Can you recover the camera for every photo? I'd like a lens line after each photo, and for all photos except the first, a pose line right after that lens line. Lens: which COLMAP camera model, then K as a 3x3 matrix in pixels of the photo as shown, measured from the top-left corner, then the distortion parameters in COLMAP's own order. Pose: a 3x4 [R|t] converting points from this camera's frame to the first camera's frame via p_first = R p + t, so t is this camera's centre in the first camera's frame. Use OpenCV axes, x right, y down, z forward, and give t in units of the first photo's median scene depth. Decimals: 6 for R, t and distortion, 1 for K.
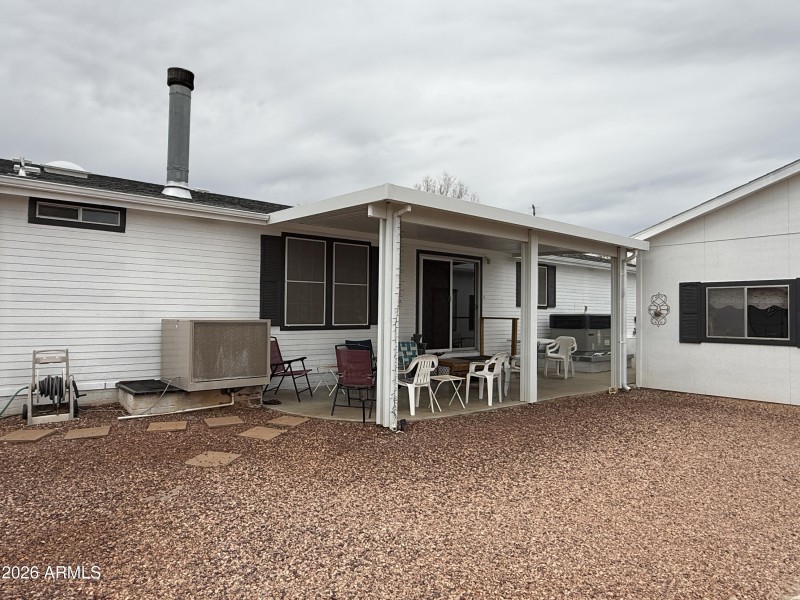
lens RADIAL K [[563.8, 0, 400.0], [0, 563.8, 300.0], [0, 0, 1]] dist [0.004004, 0.001502]
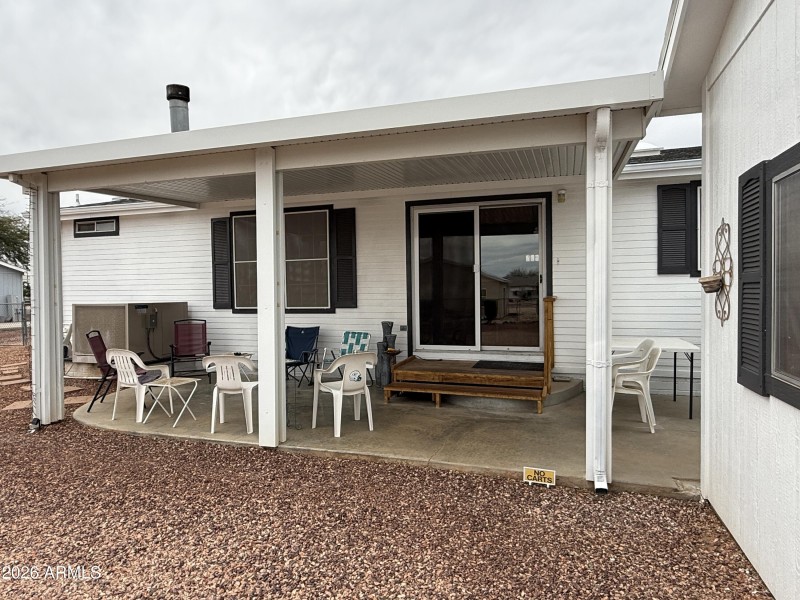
lens RADIAL K [[529.2, 0, 399.0], [0, 529.2, 316.4], [0, 0, 1]] dist [0.001352, 0.000438]
pose [[0.480999, 0.034993, -0.876022, 0.862417], [0.041475, 0.997176, 0.062606, 0.015923], [0.875739, -0.066446, 0.478190, 0.944228]]
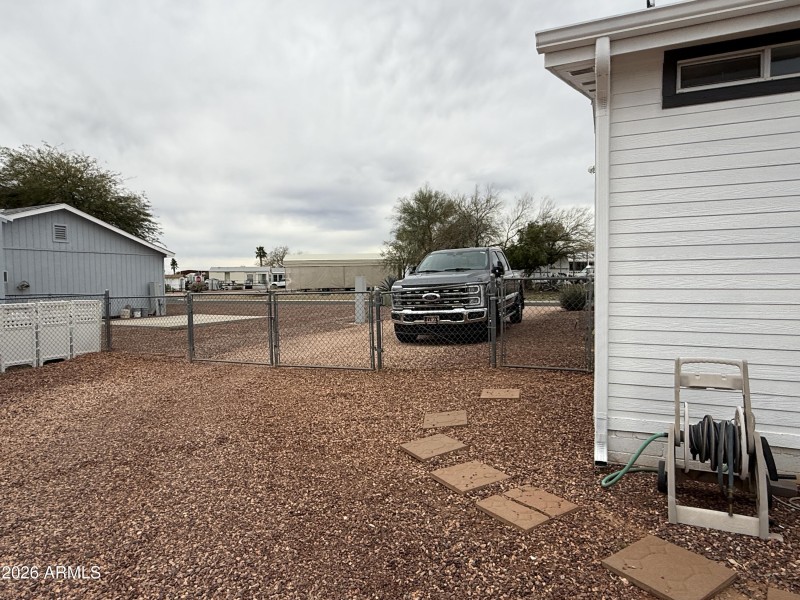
lens RADIAL K [[563.8, 0, 400.0], [0, 563.8, 300.0], [0, 0, 1]] dist [0.004004, 0.001502]
pose [[0.519862, 0.014703, -0.854123, -0.300247], [0.033262, 0.998745, 0.037438, 0.009532], [0.853602, -0.047873, 0.518721, 0.459122]]
